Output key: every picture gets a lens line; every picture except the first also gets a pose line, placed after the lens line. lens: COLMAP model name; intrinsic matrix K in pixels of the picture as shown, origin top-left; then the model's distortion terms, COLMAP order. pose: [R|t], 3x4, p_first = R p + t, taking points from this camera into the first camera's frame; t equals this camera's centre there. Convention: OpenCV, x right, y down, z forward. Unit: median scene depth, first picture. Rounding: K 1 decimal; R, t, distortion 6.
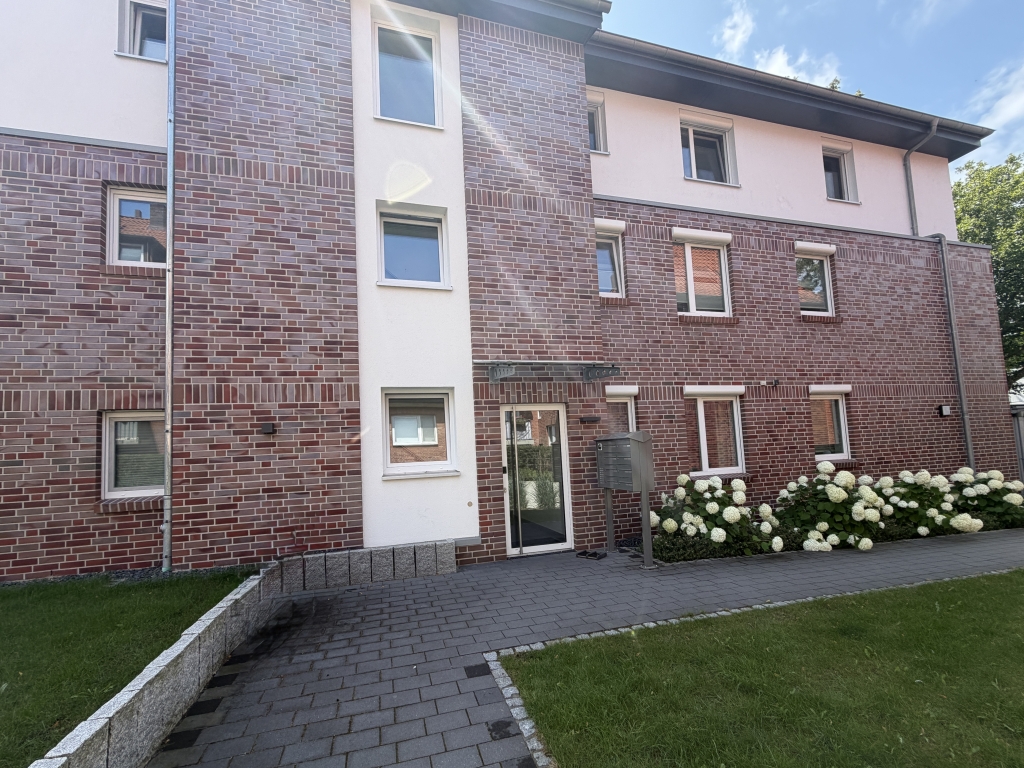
lens RADIAL K [[449.8, 0, 513.9], [0, 449.8, 415.6], [0, 0, 1]] dist [0.000412, -0.000291]
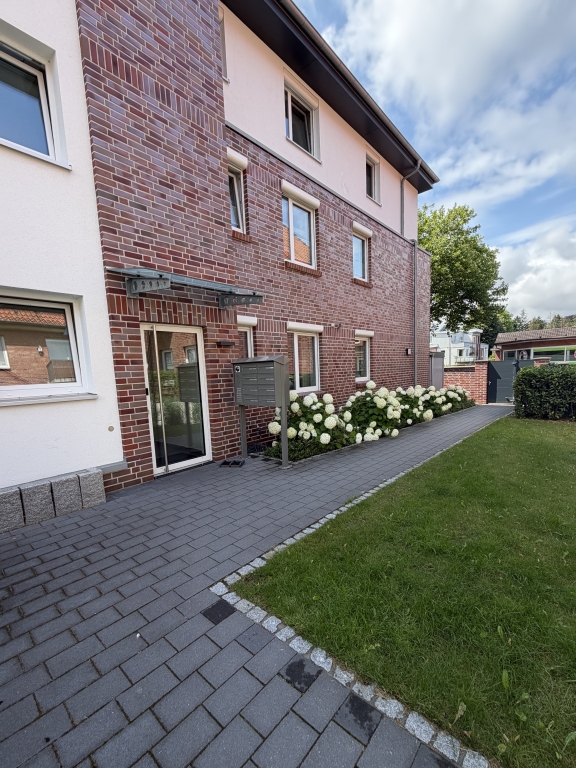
lens RADIAL K [[337.3, 0, 289.1], [0, 337.3, 410.3], [0, 0, 1]] dist [0.000412, -0.000291]
pose [[0.841058, -0.051651, 0.538473, -0.158337], [-0.042081, 0.986167, 0.160322, 0.031162], [-0.539305, -0.157500, 0.827251, 0.226251]]
